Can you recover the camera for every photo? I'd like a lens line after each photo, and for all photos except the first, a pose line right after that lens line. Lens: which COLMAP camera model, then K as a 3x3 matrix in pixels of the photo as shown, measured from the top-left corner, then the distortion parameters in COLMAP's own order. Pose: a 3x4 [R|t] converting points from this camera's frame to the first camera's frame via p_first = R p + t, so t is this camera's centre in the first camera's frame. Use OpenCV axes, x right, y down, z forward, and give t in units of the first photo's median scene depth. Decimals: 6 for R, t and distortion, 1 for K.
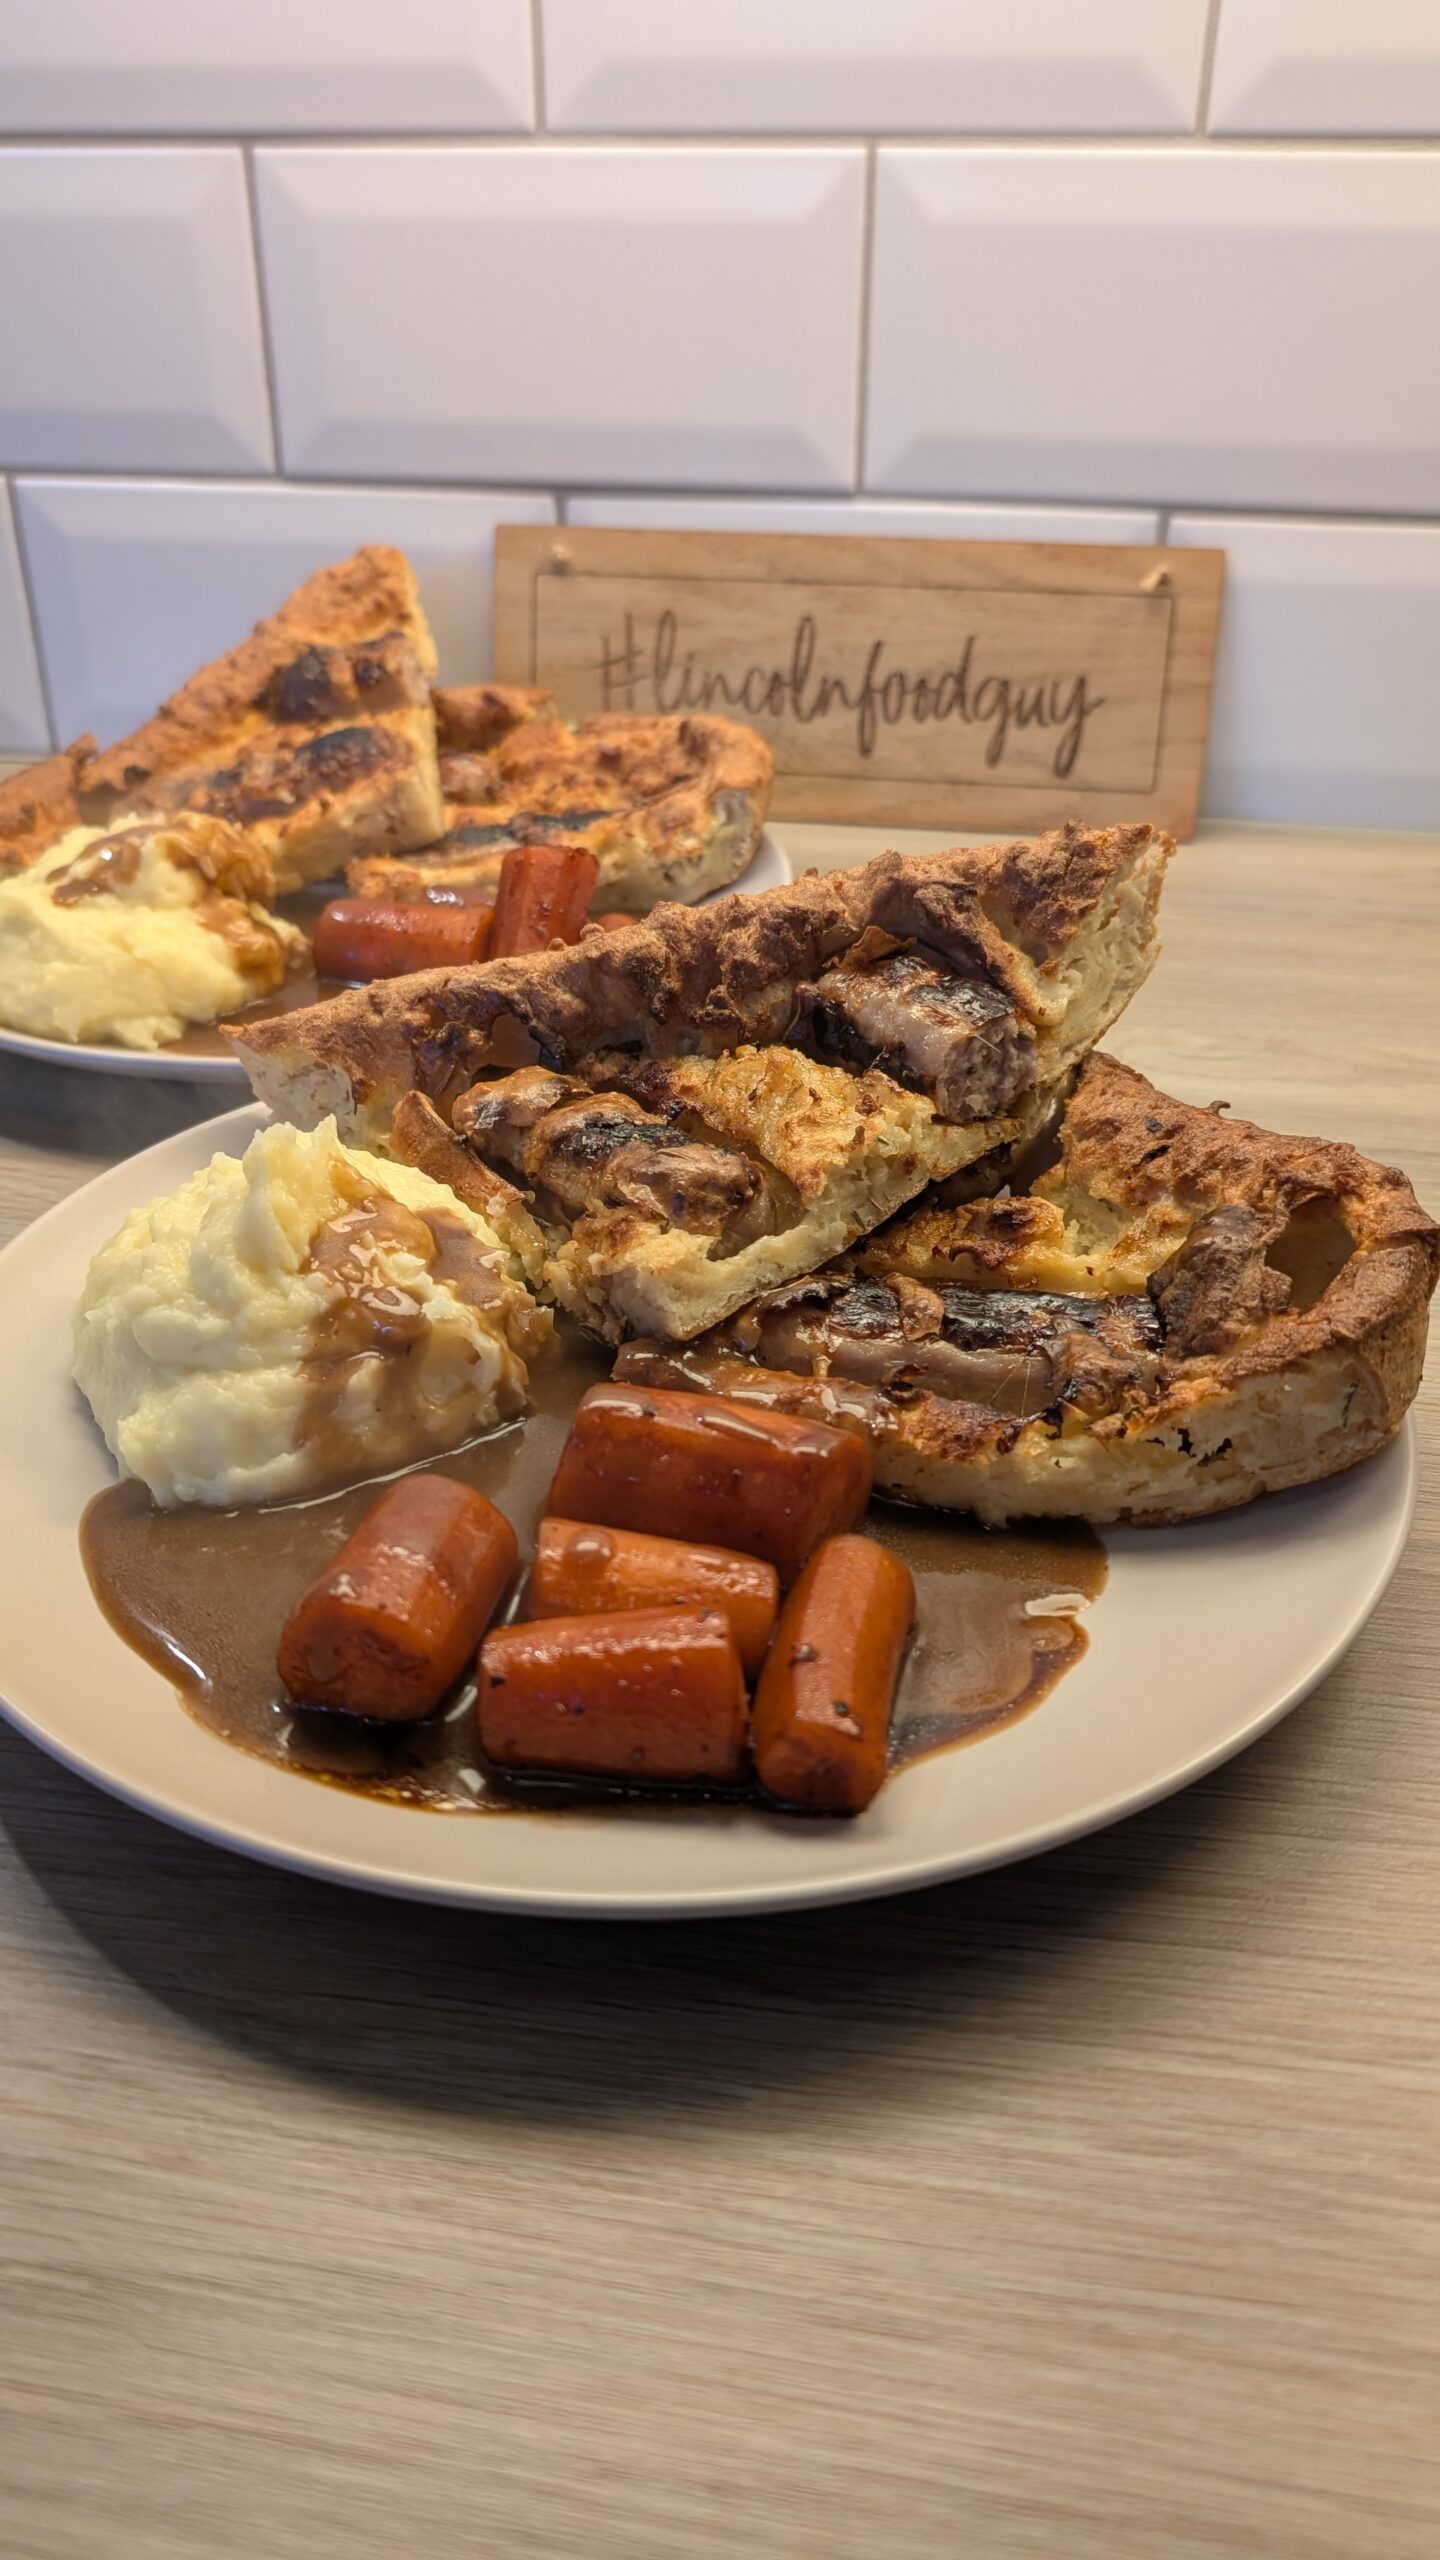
lens RADIAL K [[1764.6, 0, 727.0], [0, 1764.6, 1282.0], [0, 0, 1]] dist [-0.008076, -0.002788]
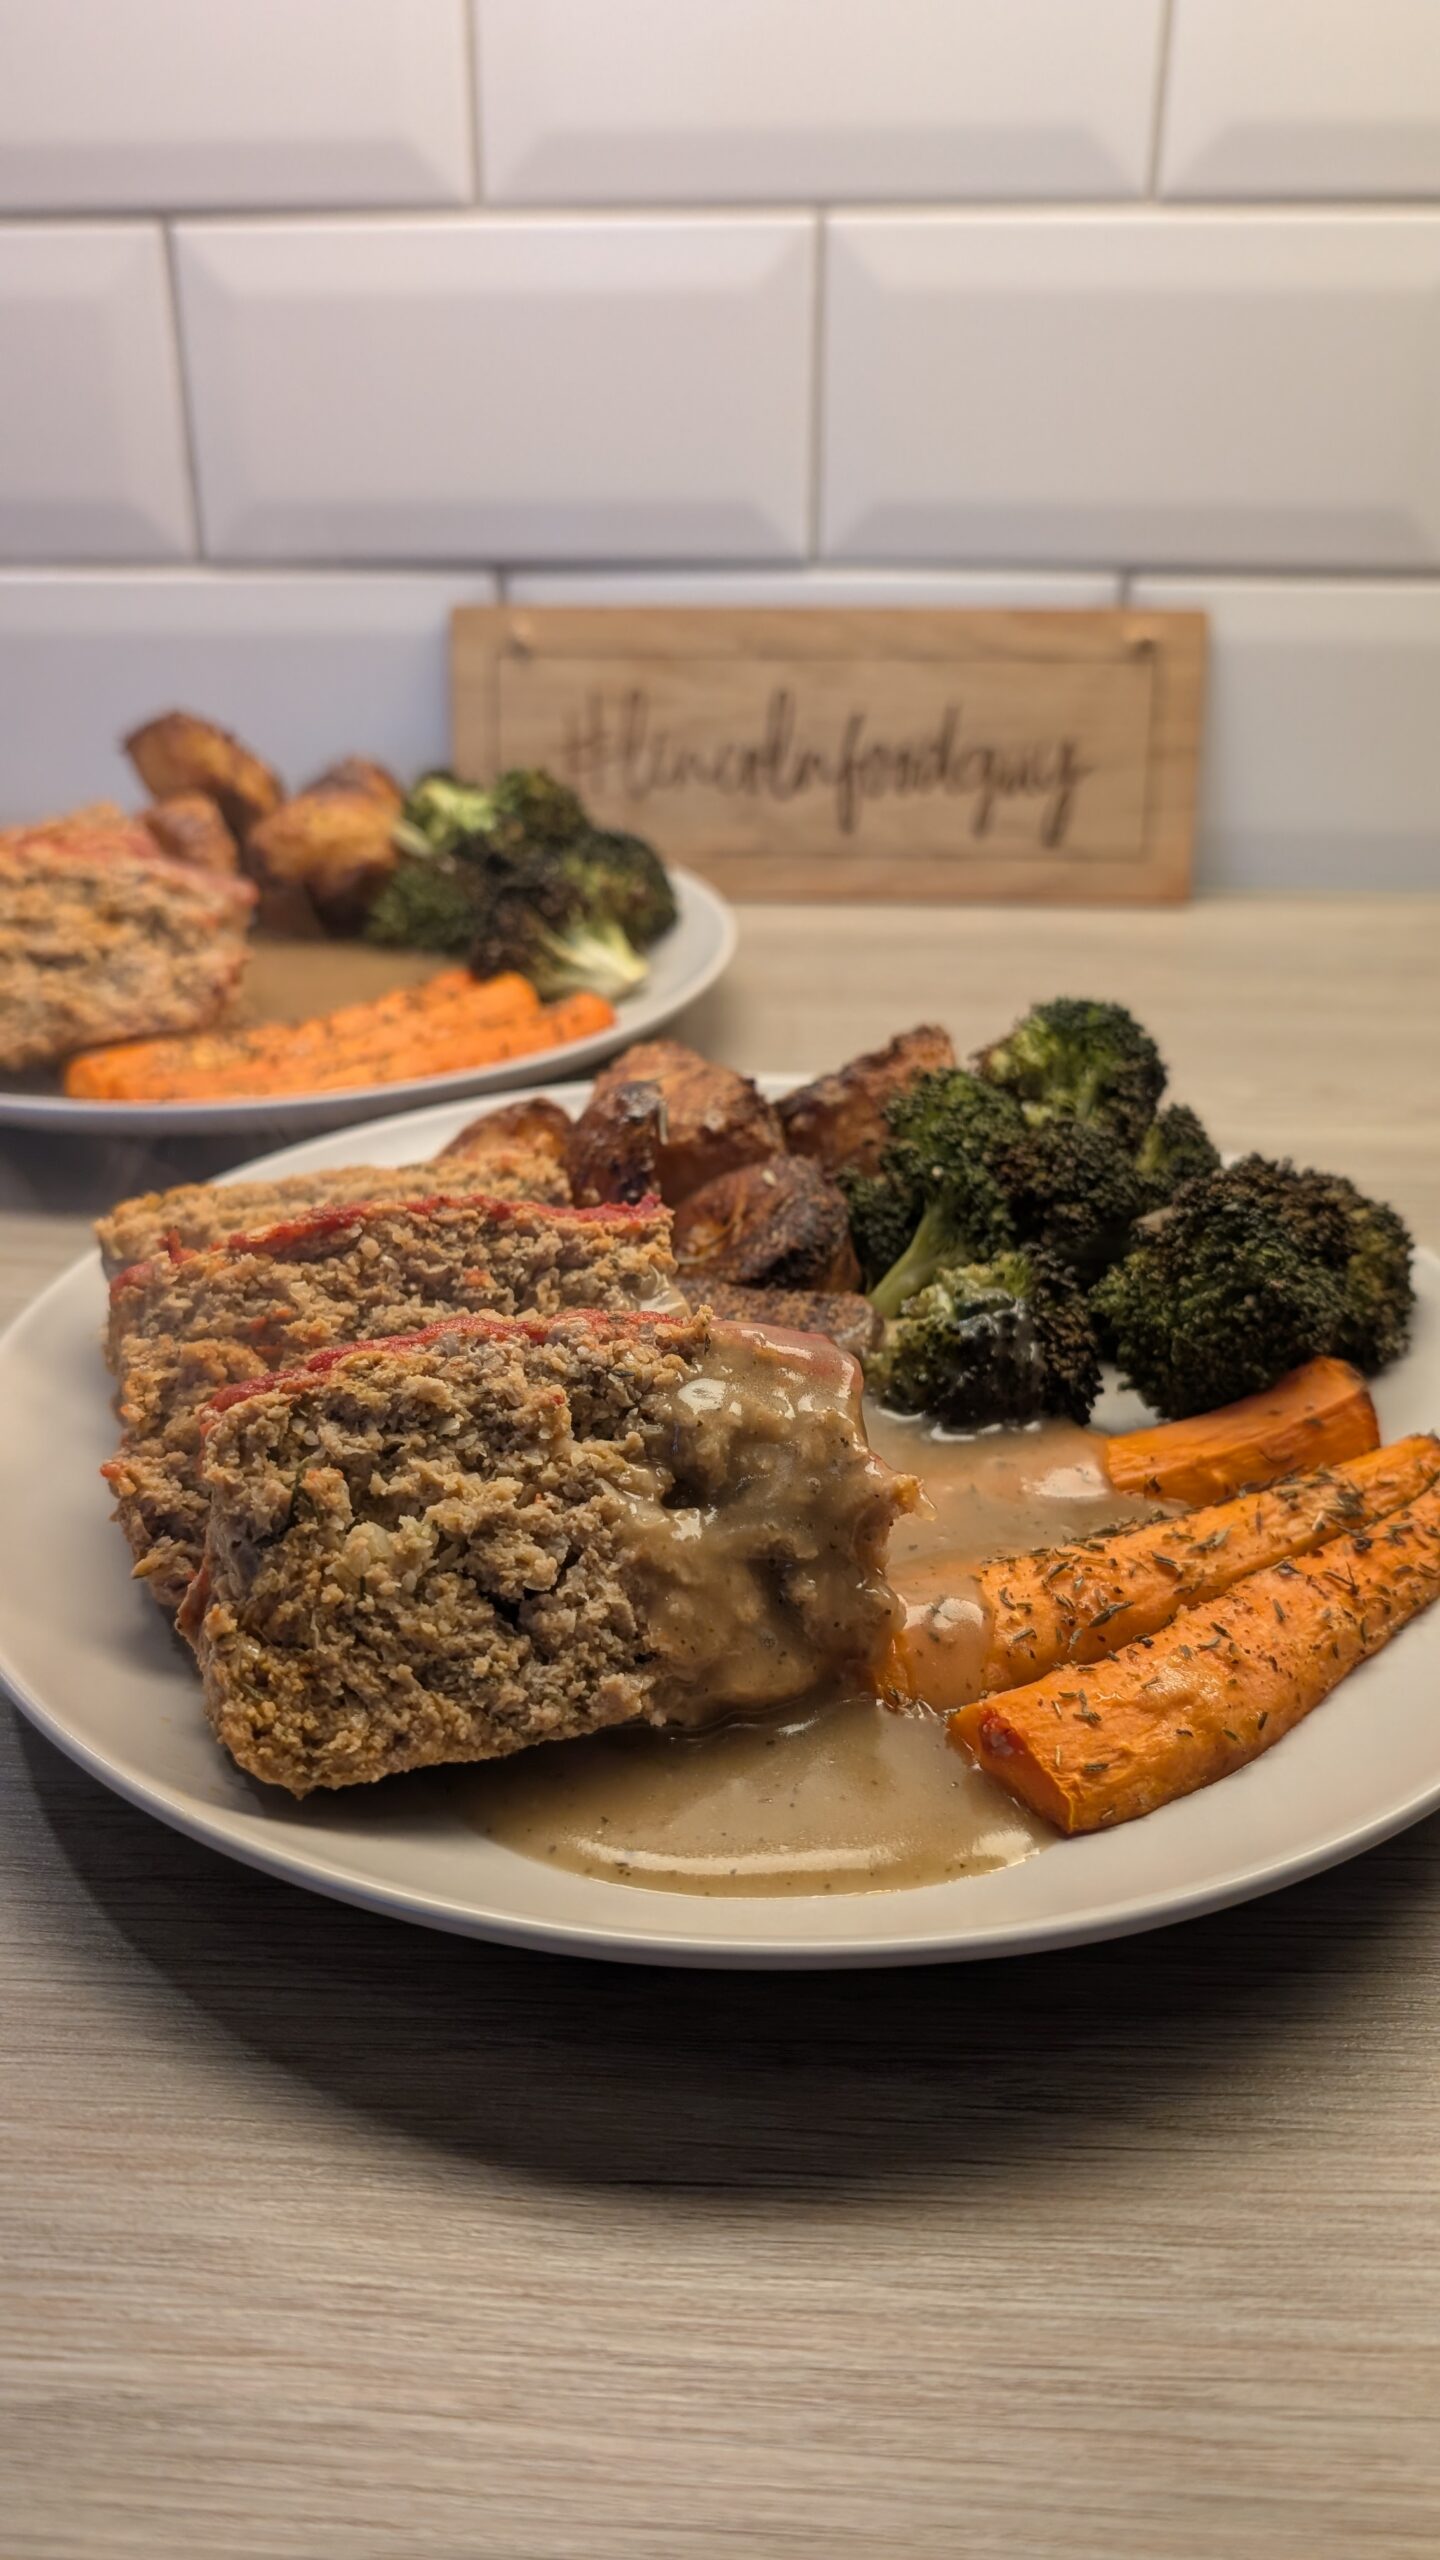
lens RADIAL K [[1810.8, 0, 730.9], [0, 1810.8, 1286.5], [0, 0, 1]] dist [0.002430, -0.025587]
pose [[0.995516, -0.051154, 0.079564, -0.250610], [0.057205, 0.995486, -0.075732, 0.064134], [-0.075331, 0.079943, 0.993949, 0.144301]]
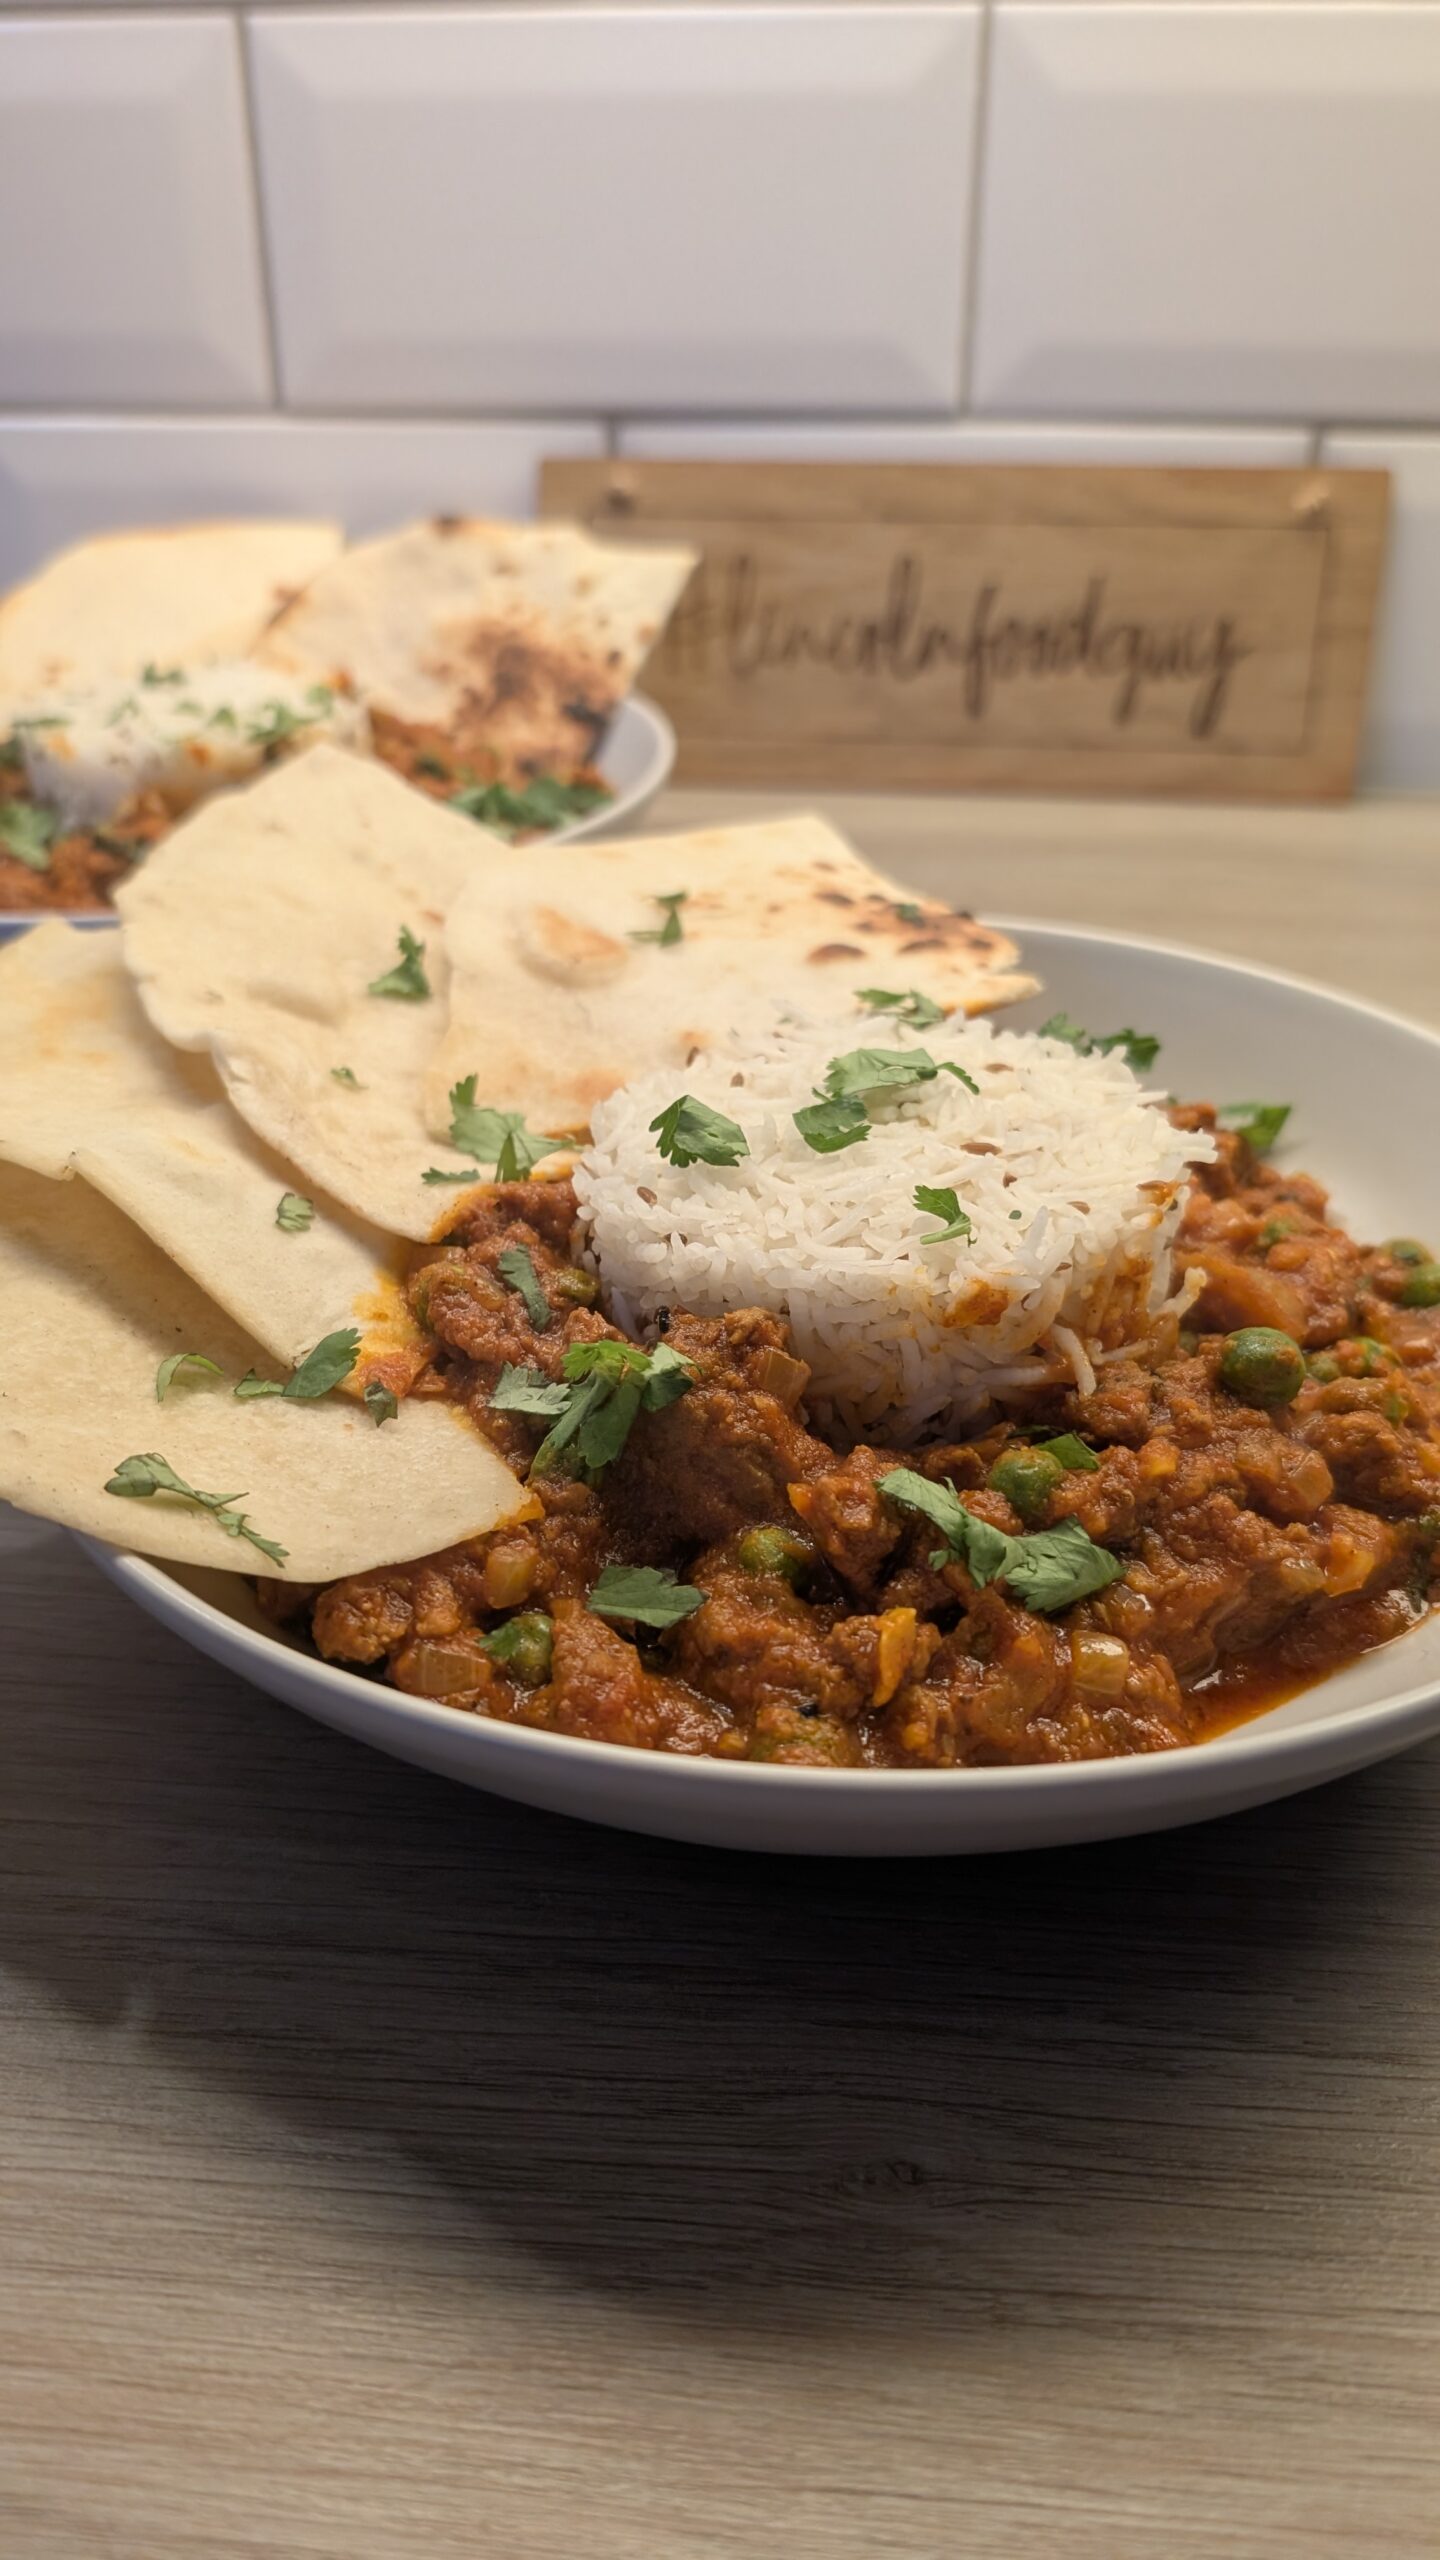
lens RADIAL K [[1846.3, 0, 720.0], [0, 1846.3, 1280.0], [0, 0, 1]] dist [-0.019850, -0.004075]
pose [[0.998547, -0.035060, 0.040927, -0.308406], [0.035553, 0.999303, -0.011381, -0.051423], [-0.040500, 0.012820, 0.999097, 0.341068]]
